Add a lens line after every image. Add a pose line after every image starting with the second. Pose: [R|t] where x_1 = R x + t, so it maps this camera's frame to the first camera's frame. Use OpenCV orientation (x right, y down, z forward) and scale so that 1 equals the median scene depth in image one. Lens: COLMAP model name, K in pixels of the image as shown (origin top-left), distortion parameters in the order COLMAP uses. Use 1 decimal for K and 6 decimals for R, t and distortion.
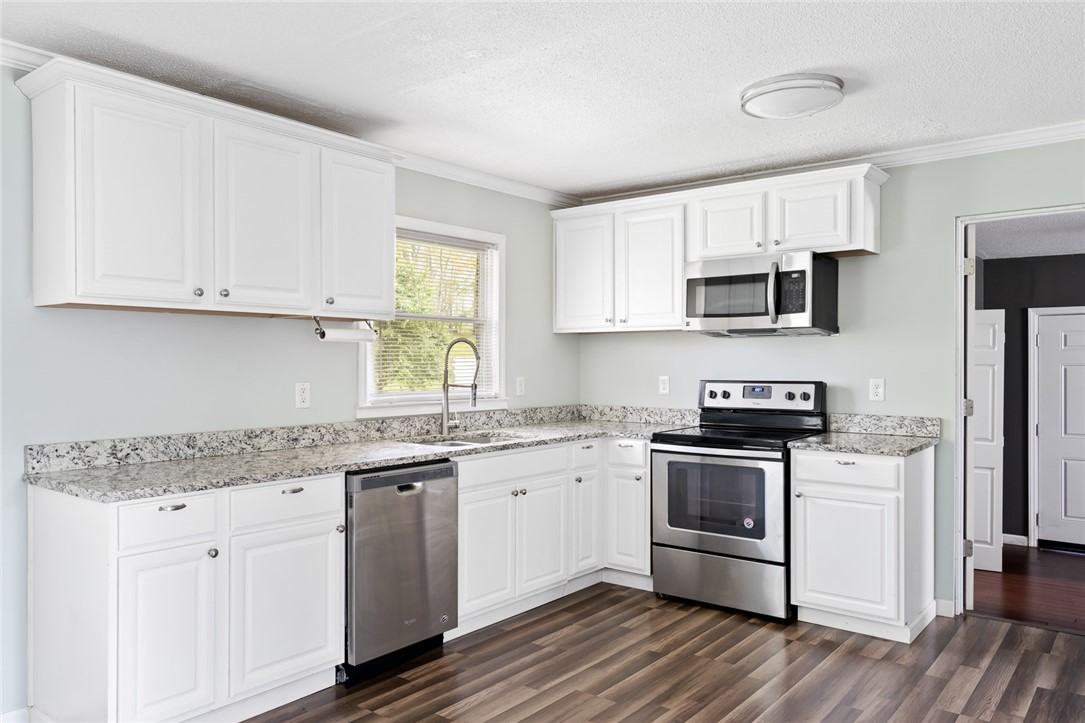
lens RADIAL K [[777.0, 0, 543.7], [0, 777.0, 364.2], [0, 0, 1]] dist [-0.016139, 0.008908]
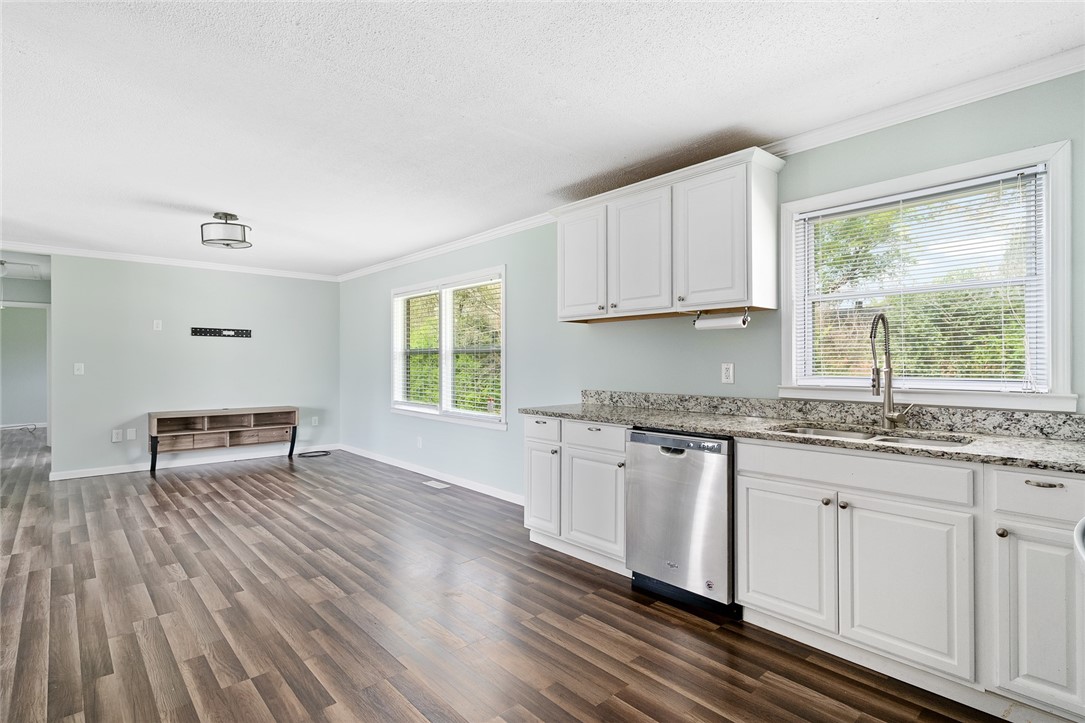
lens RADIAL K [[530.9, 0, 542.7], [0, 530.9, 361.7], [0, 0, 1]] dist [0.006285, 0.000533]
pose [[-0.152723, 0.000031, -0.988269, 0.599756], [-0.000259, 1.000000, 0.000071, 0.021584], [0.988269, 0.000267, -0.152723, 0.850061]]
